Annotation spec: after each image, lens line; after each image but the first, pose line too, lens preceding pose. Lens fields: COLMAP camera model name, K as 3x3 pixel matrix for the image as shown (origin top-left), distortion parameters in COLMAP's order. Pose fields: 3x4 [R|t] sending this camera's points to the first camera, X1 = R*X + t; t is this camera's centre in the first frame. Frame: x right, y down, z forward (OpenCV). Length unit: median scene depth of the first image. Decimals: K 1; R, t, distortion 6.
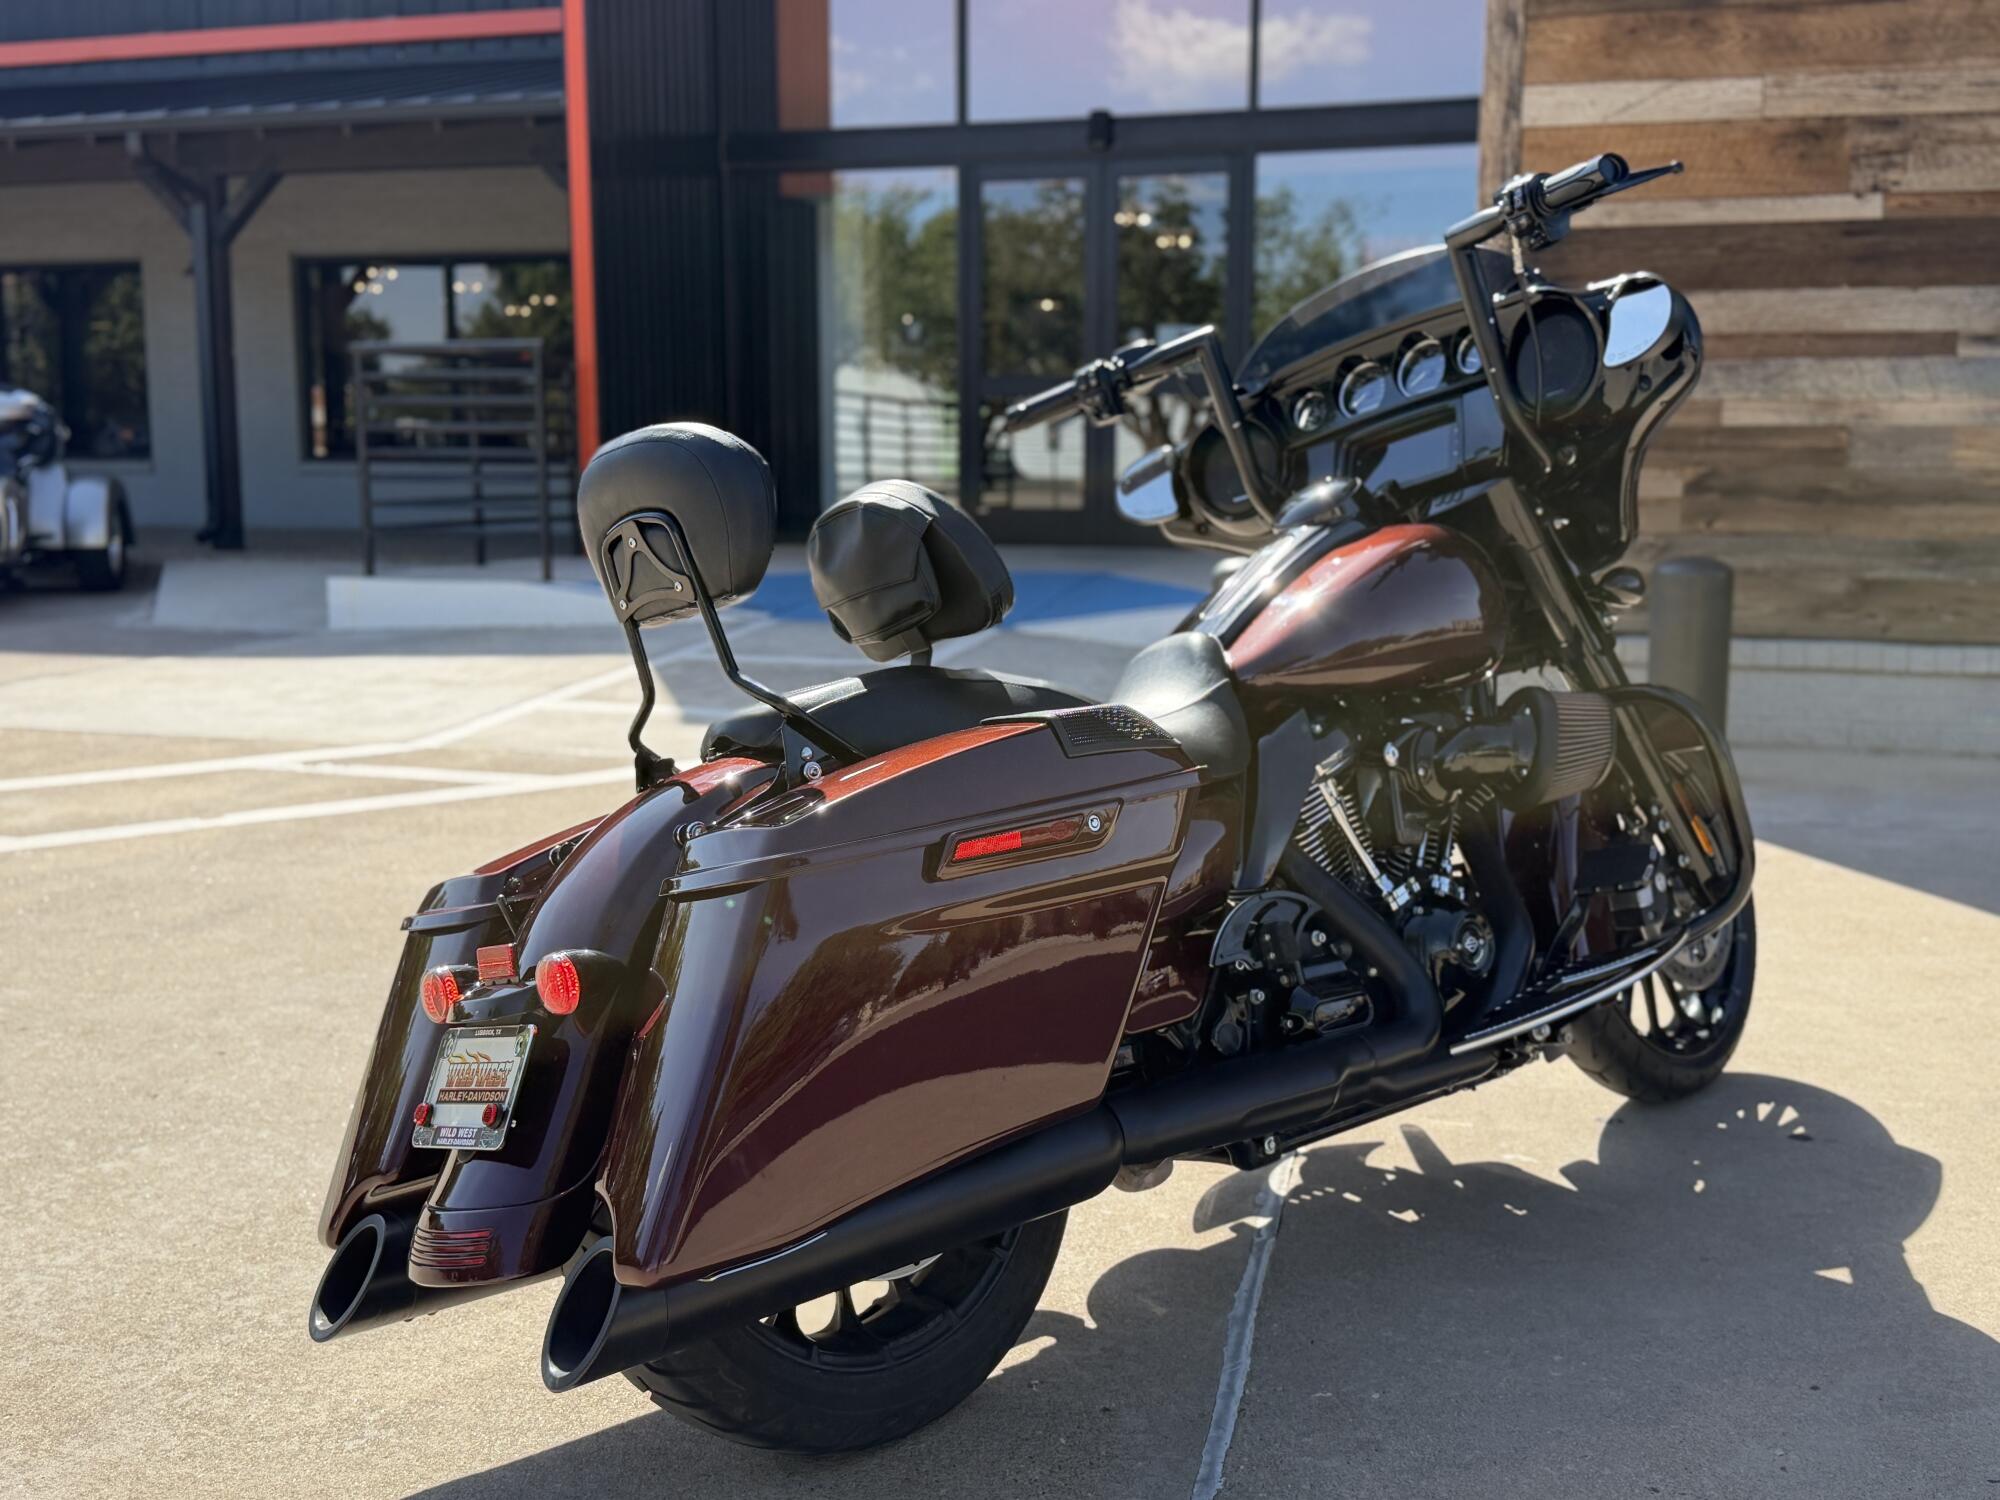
lens RADIAL K [[2076.6, 0, 1000.0], [0, 2076.6, 750.0], [0, 0, 1]] dist [0.140582, -0.319744]
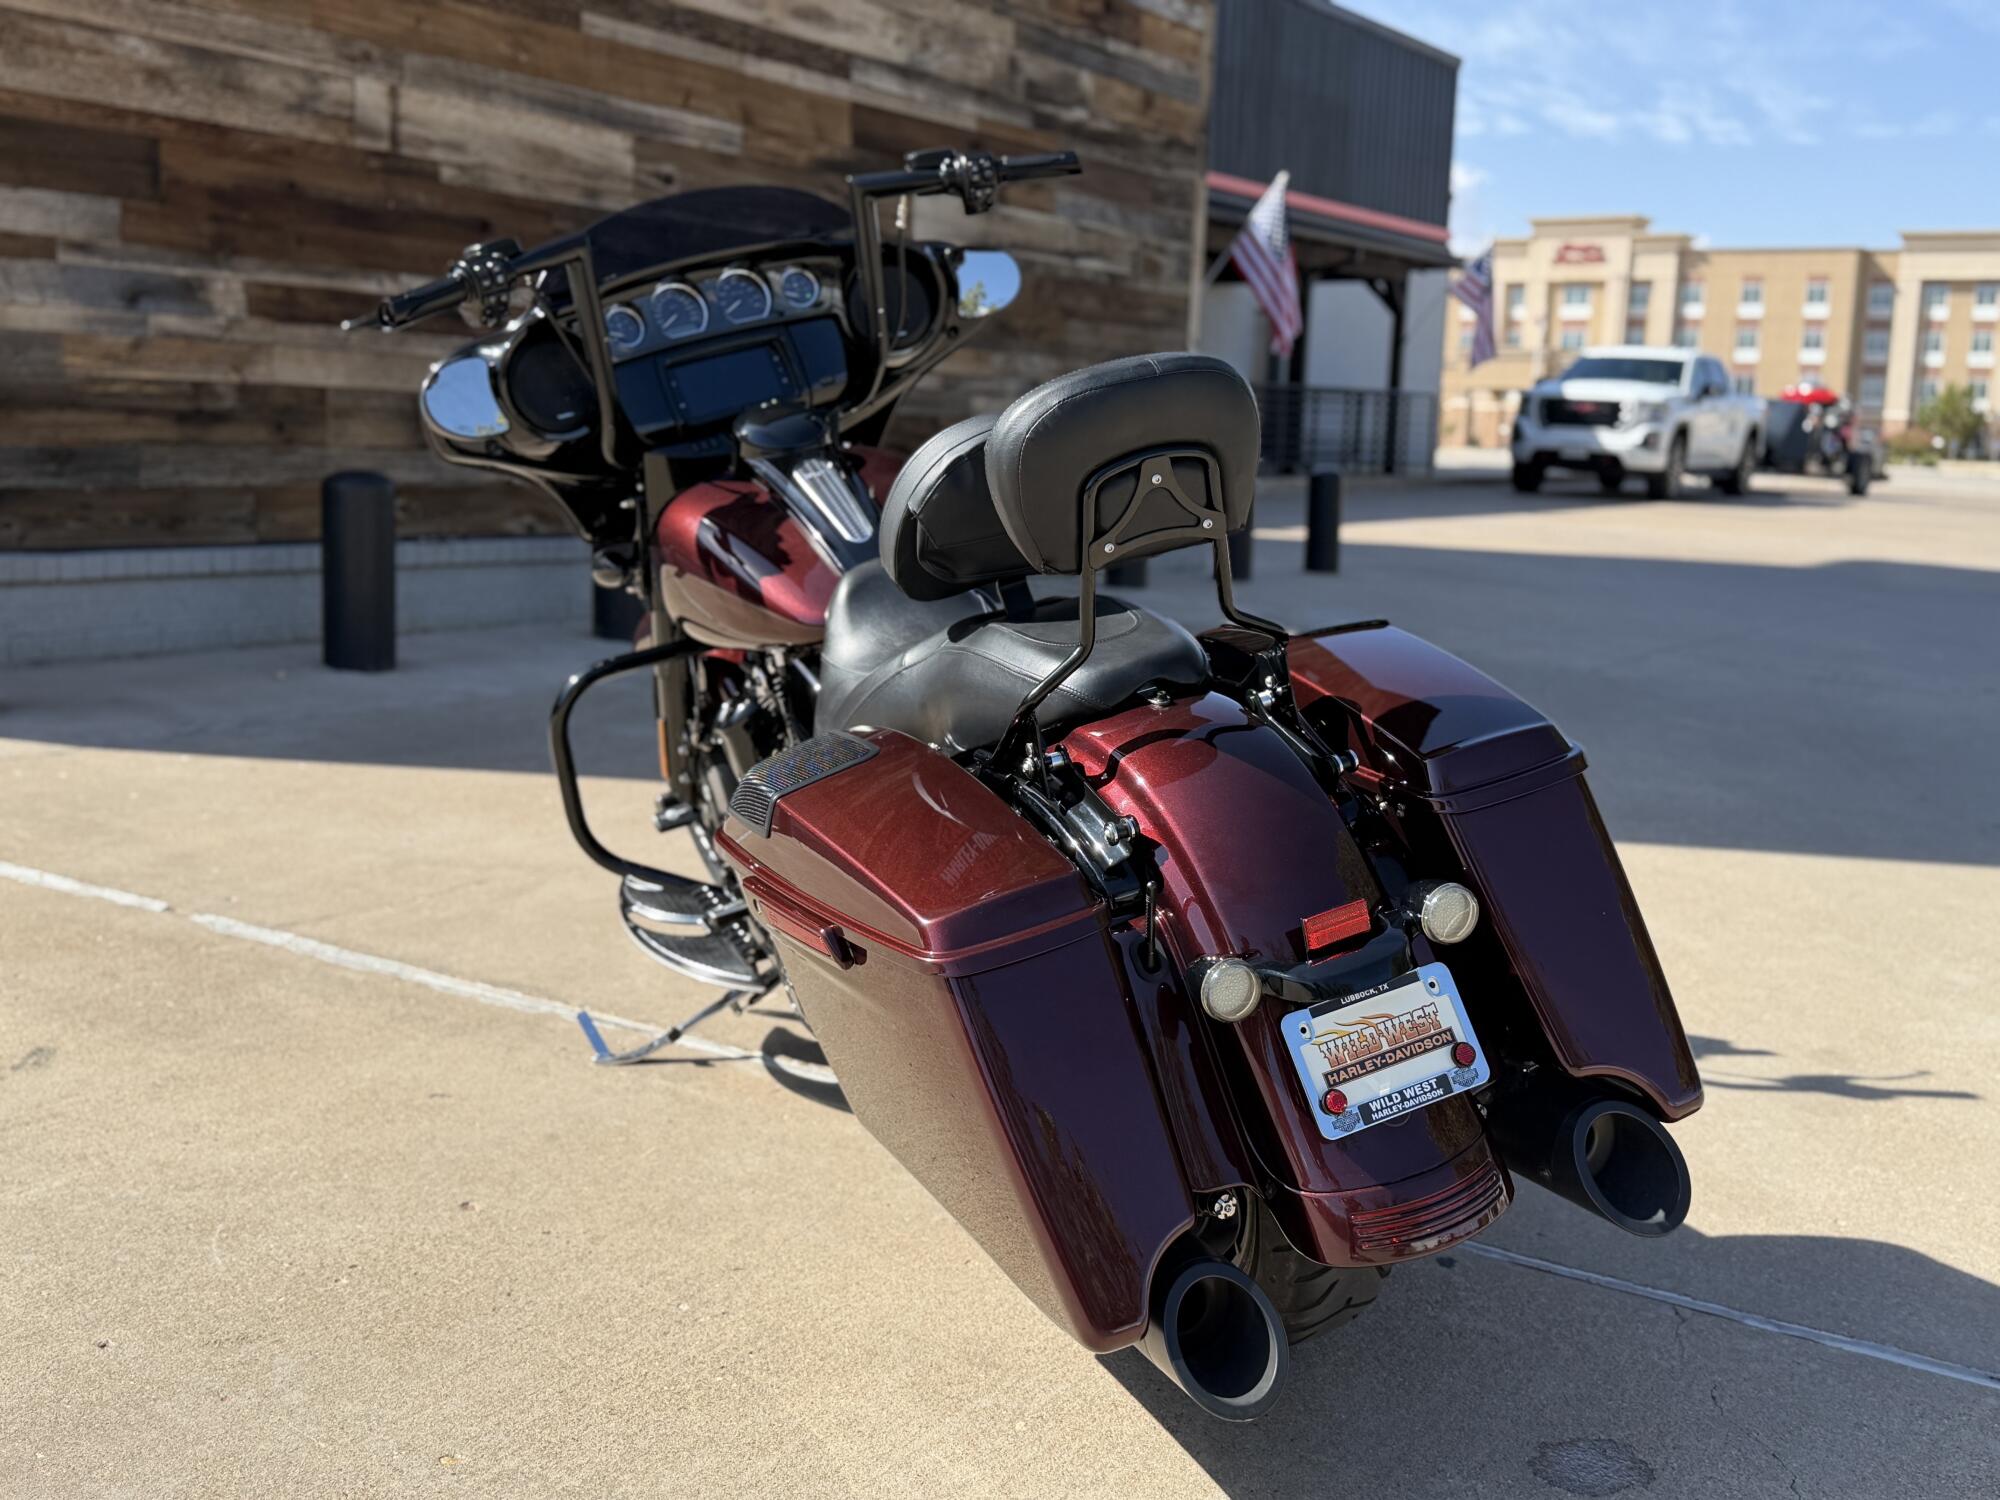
lens RADIAL K [[2076.6, 0, 1000.0], [0, 2076.6, 750.0], [0, 0, 1]] dist [0.140582, -0.319744]
pose [[0.271669, -0.143438, 0.951641, -0.402631], [0.095237, 0.987984, 0.121728, -0.036729], [-0.957667, 0.057562, 0.282066, 0.299683]]
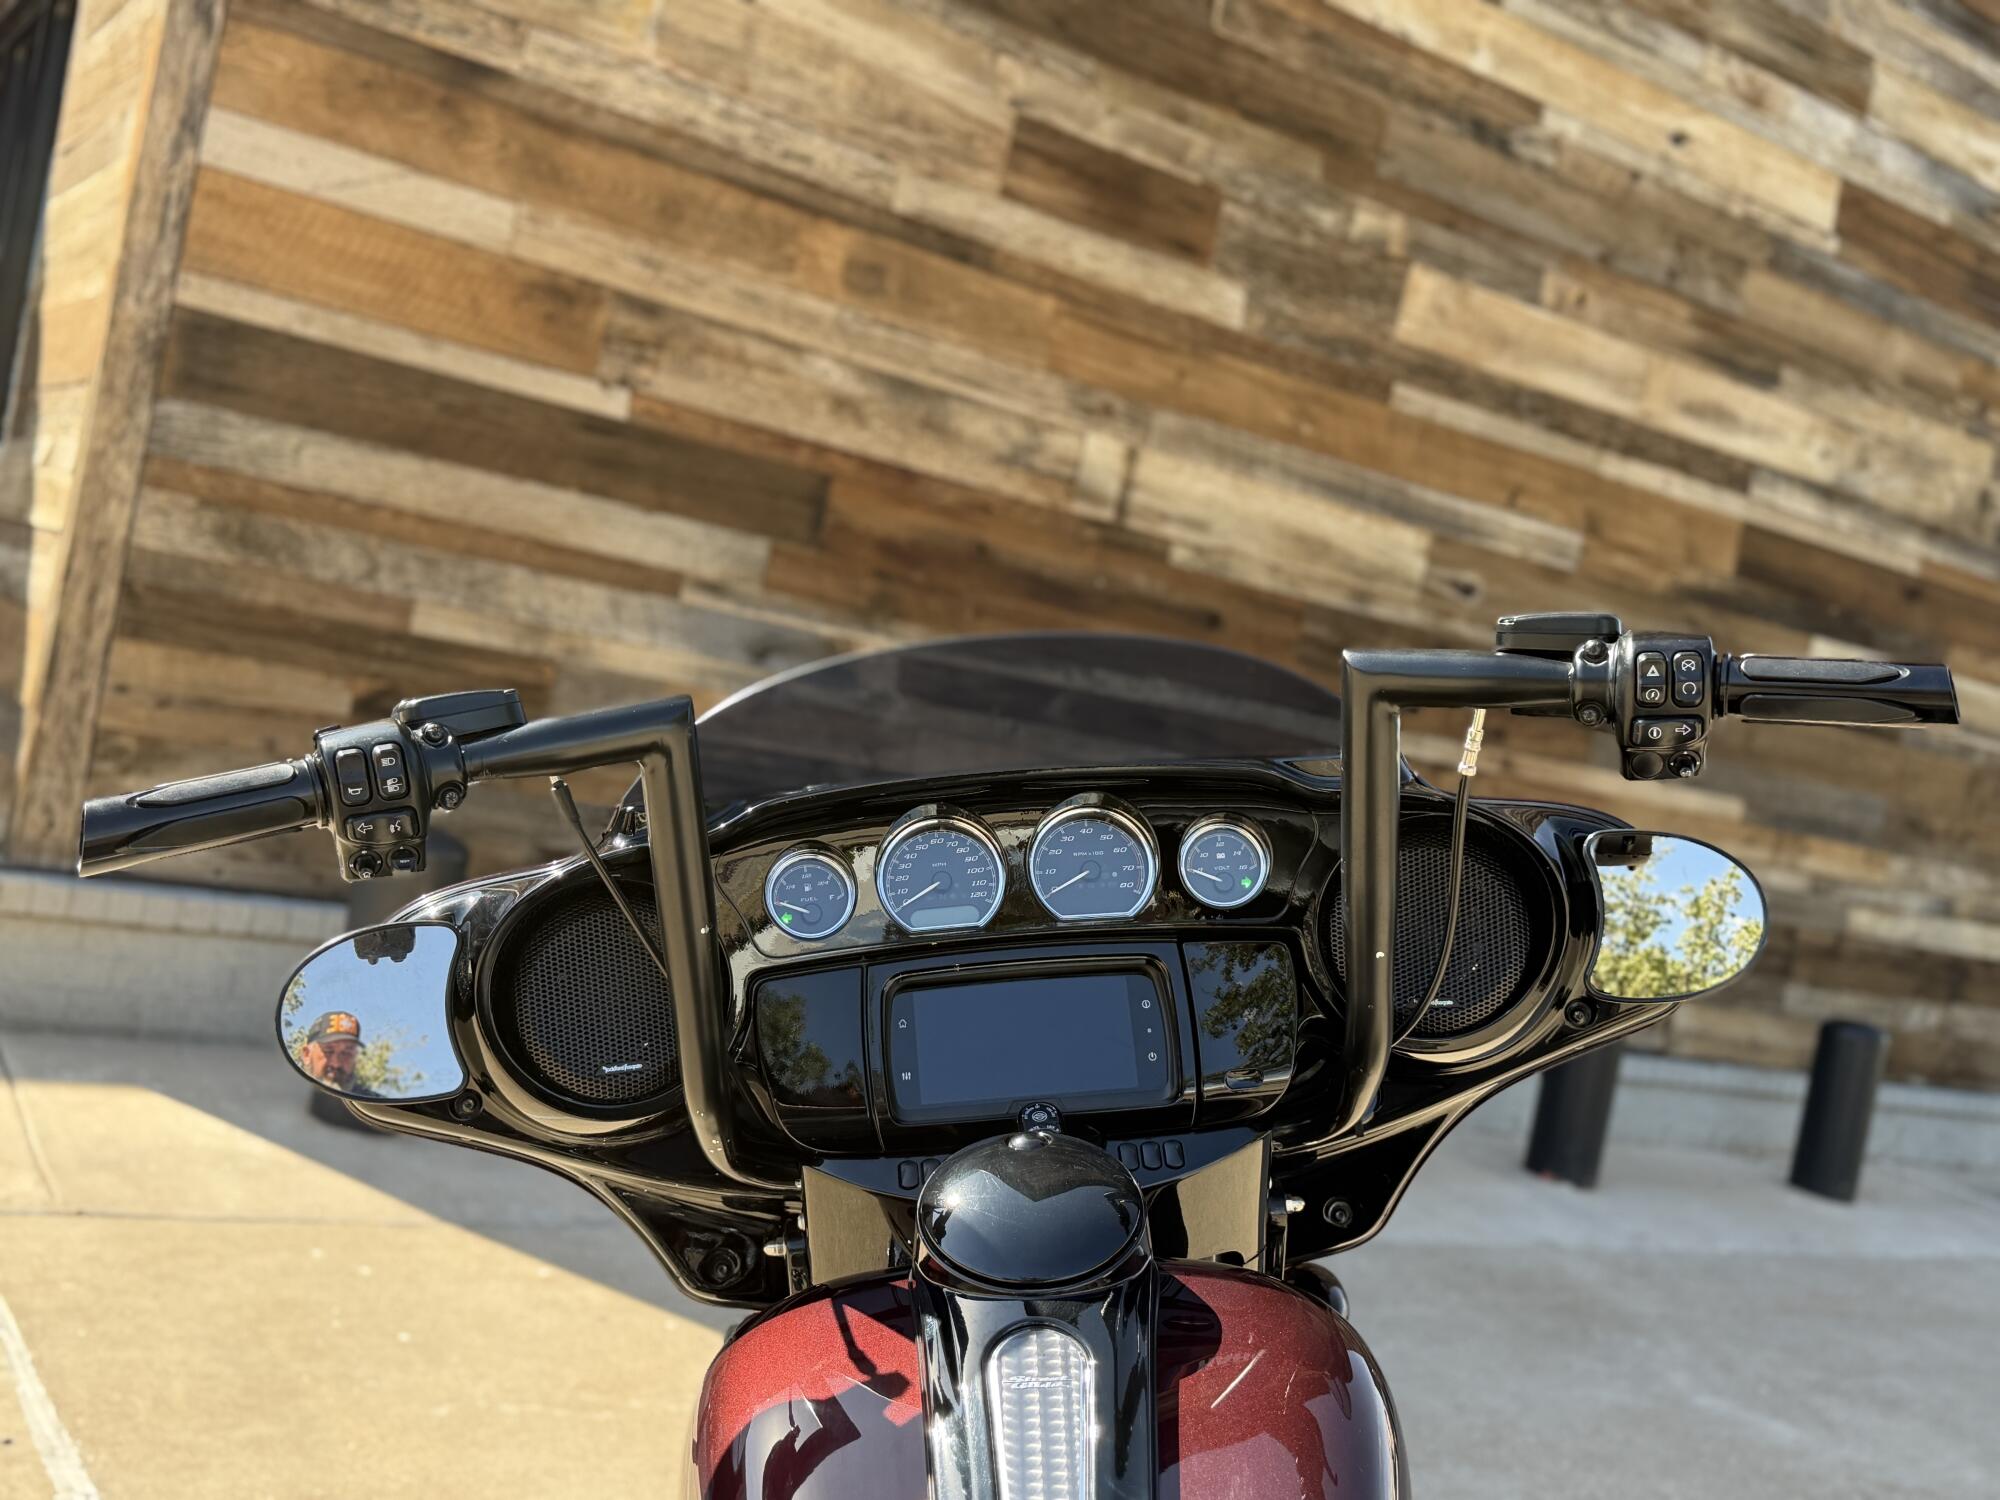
lens RADIAL K [[2064.5, 0, 992.6], [0, 2064.5, 757.0], [0, 0, 1]] dist [0.192550, -0.493899]
pose [[0.640162, 0.097375, 0.762044, -0.096755], [-0.091681, 0.994529, -0.050065, -0.092244], [-0.762750, -0.037815, 0.645587, 0.354741]]
